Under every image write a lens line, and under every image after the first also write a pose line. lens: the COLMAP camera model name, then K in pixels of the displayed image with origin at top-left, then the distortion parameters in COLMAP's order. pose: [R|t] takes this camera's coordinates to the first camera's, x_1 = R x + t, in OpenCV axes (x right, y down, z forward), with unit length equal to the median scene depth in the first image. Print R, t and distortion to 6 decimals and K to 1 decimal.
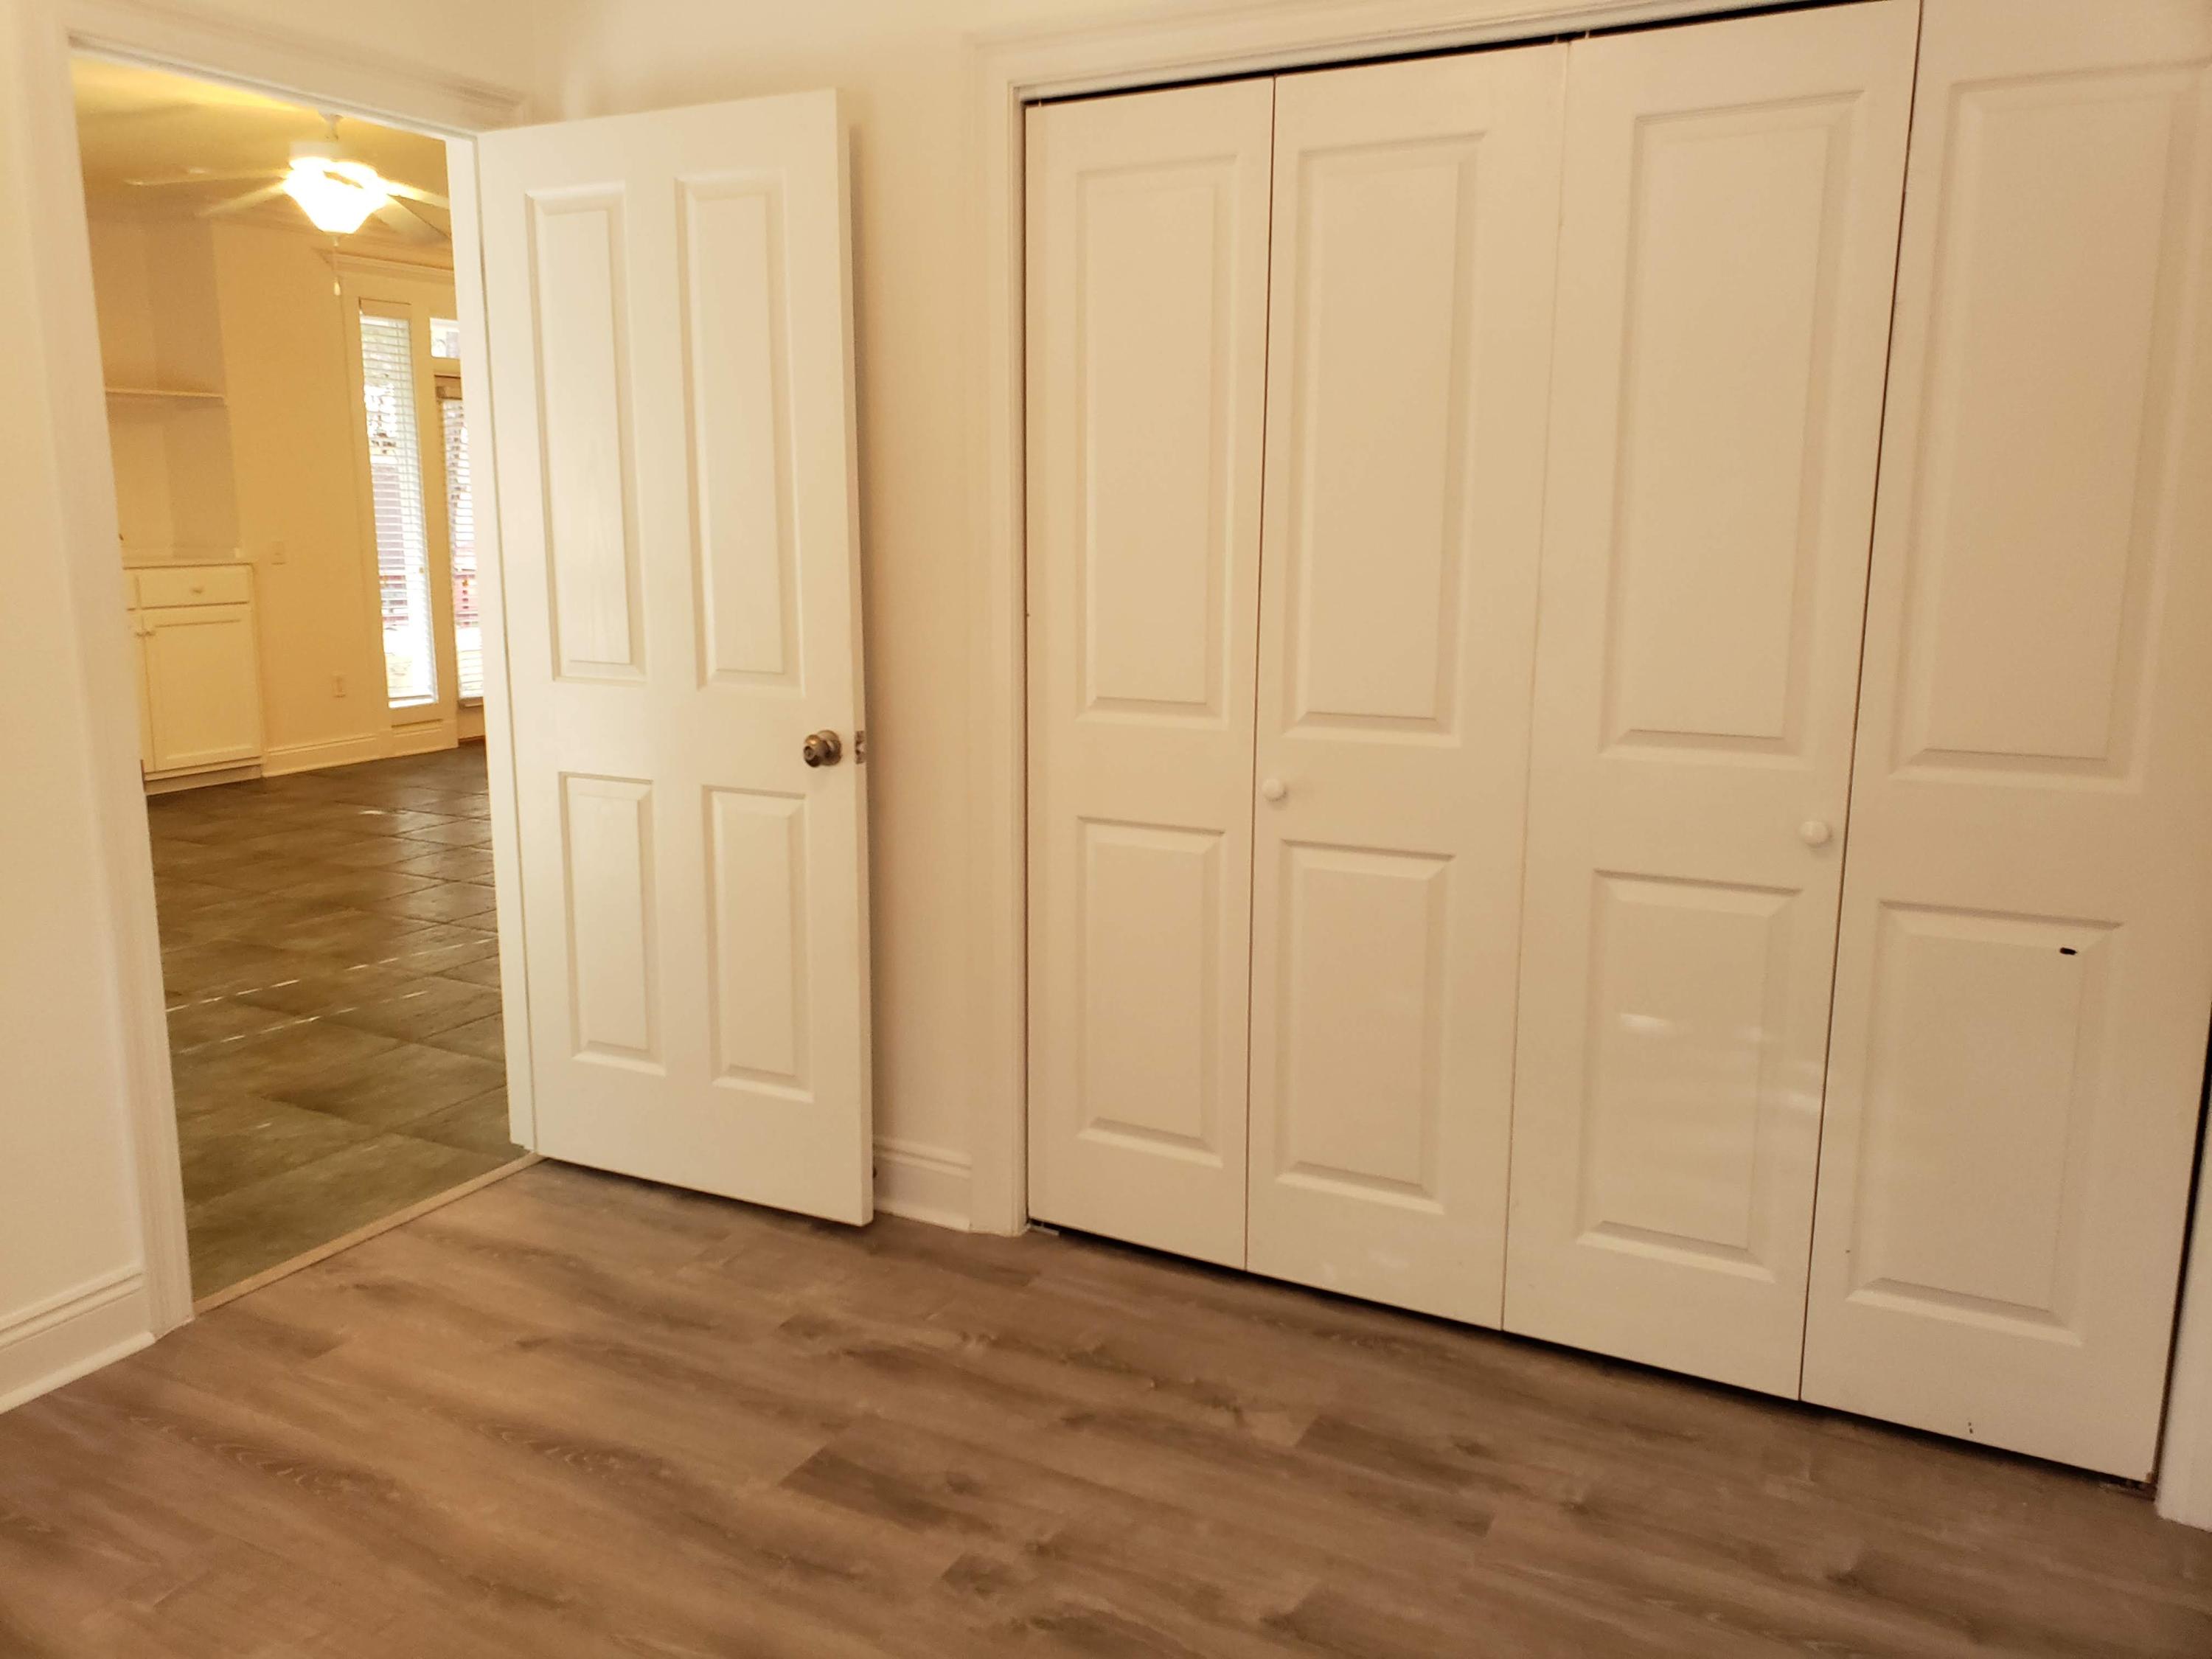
lens RADIAL K [[1609.3, 0, 1134.0], [0, 1609.3, 833.2], [0, 0, 1]] dist [-0.001607, -0.000192]
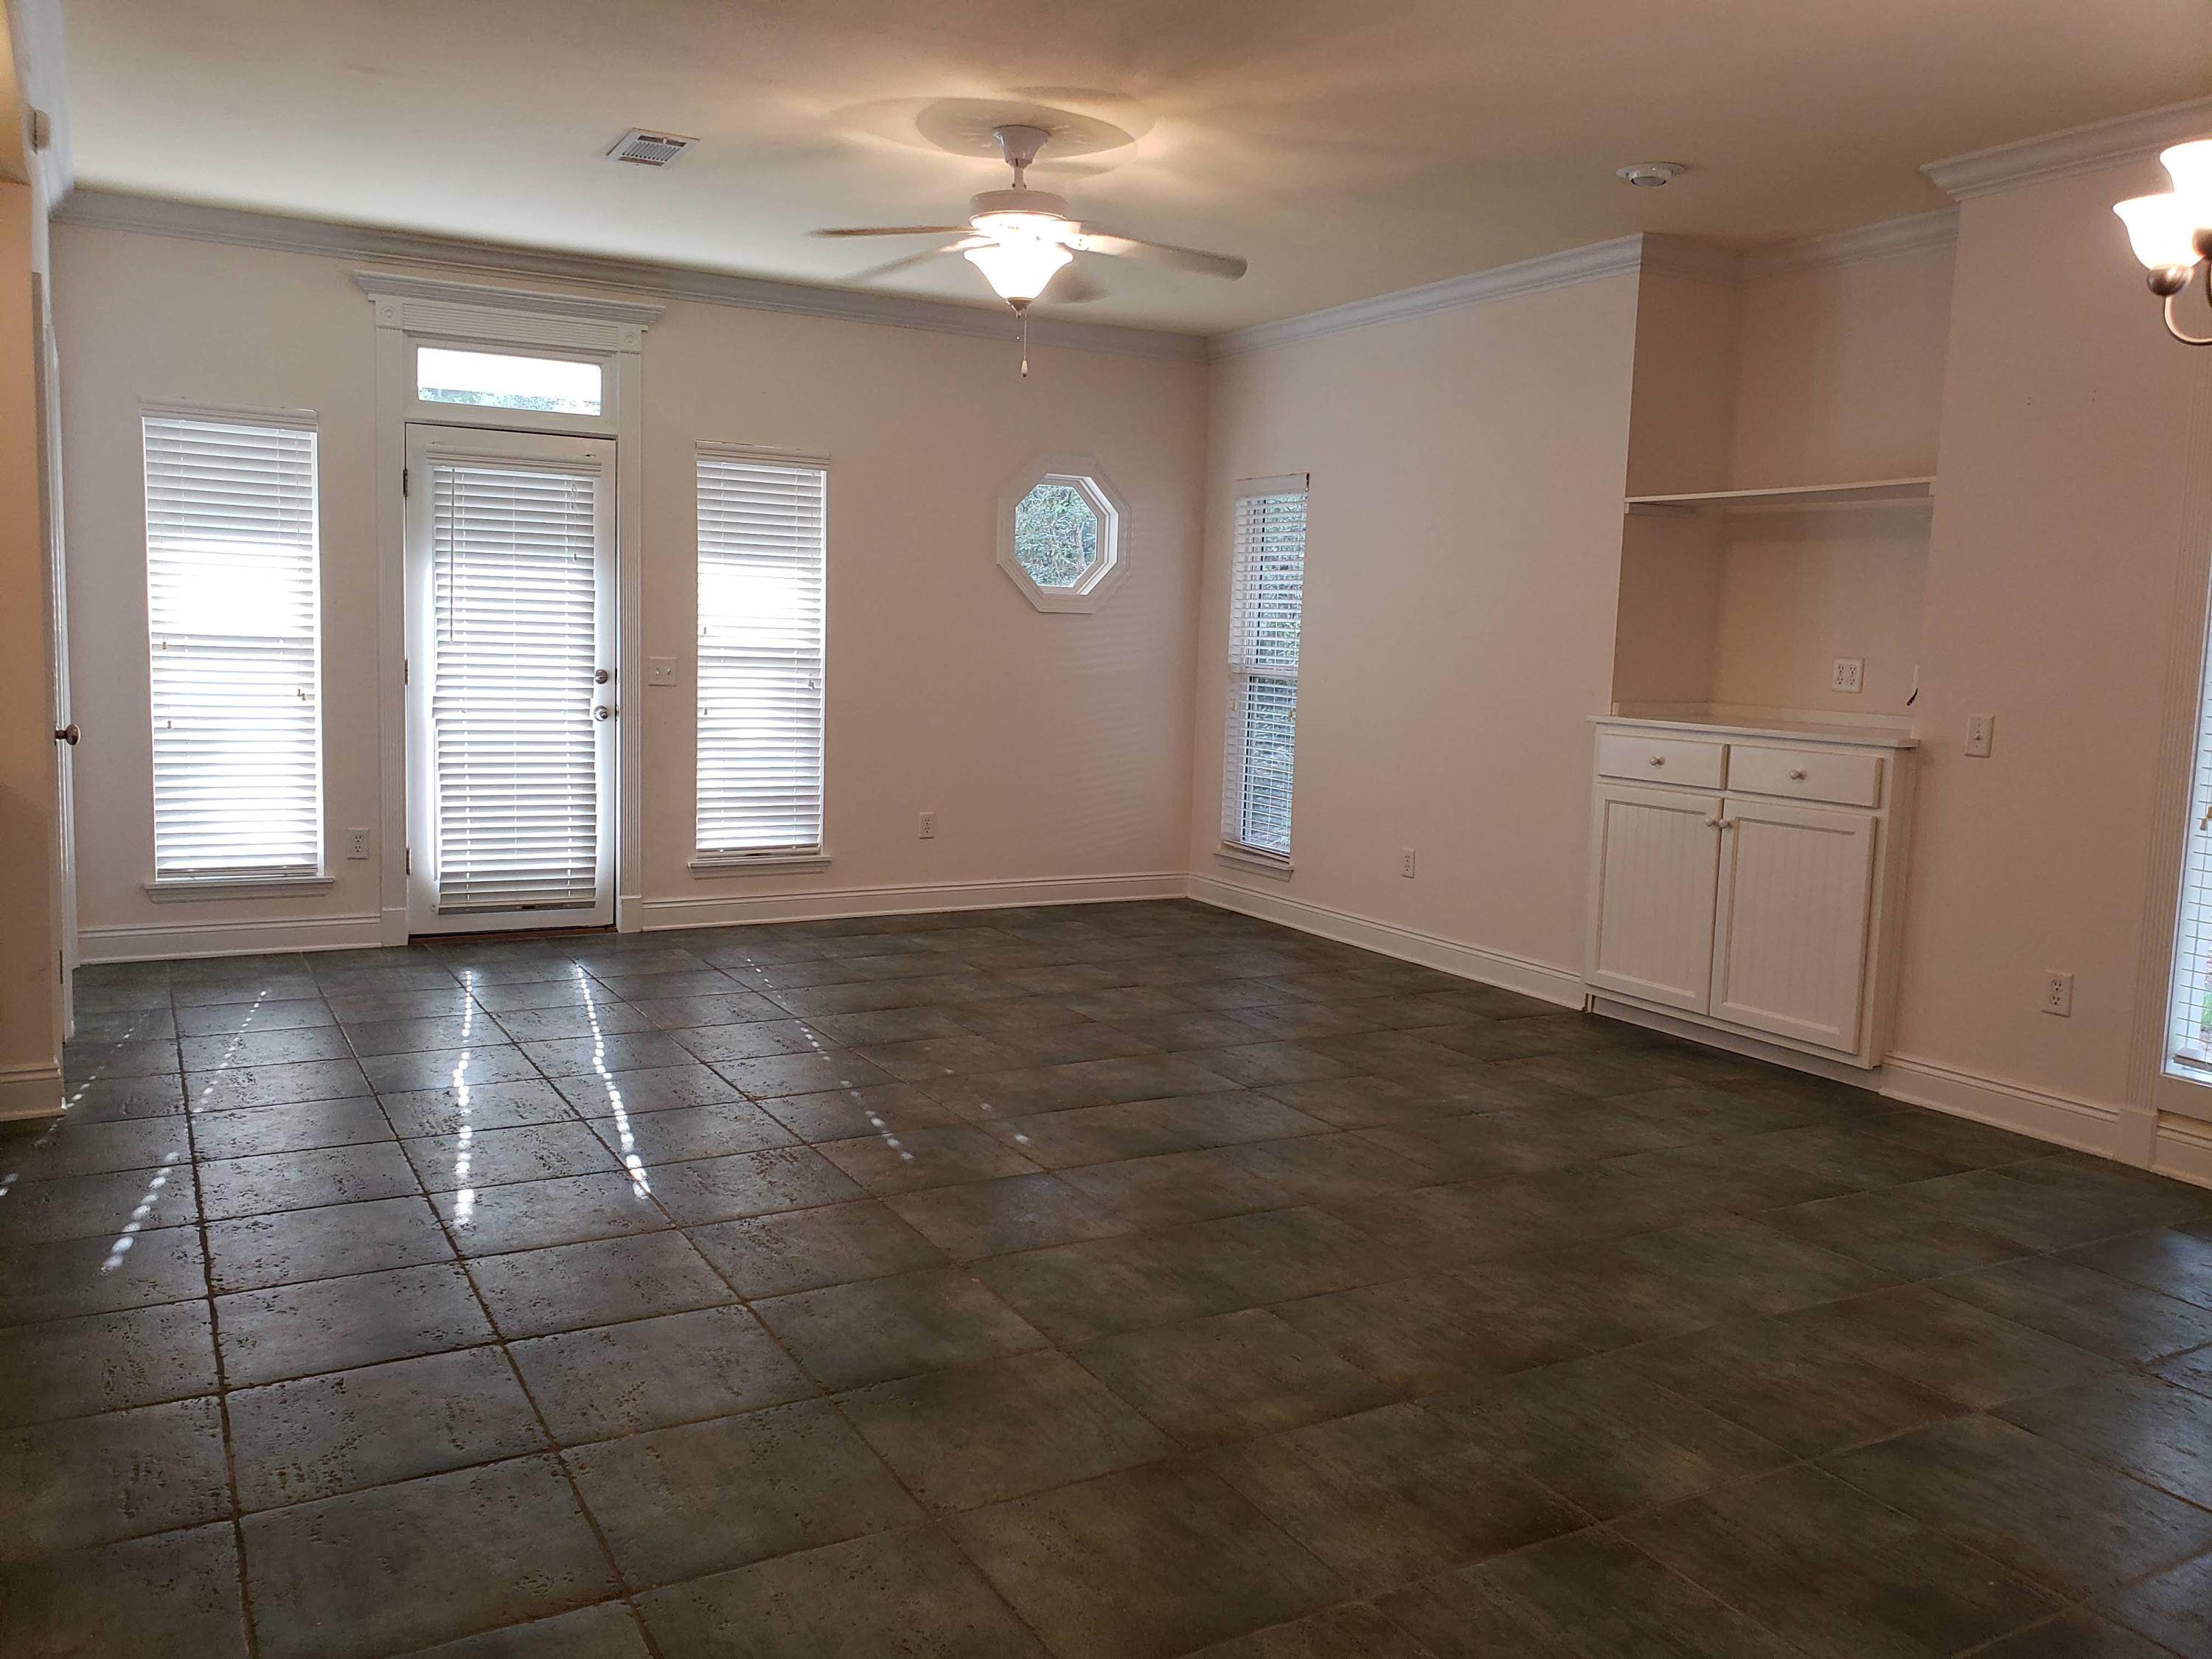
lens RADIAL K [[1698.2, 0, 1111.5], [0, 1698.2, 825.1], [0, 0, 1]] dist [0.020742, 0.002842]
pose [[-0.556450, 0.063190, -0.828474, 0.228273], [-0.212030, 0.953292, 0.215122, -0.320066], [0.803372, 0.295366, -0.517062, 1.639970]]
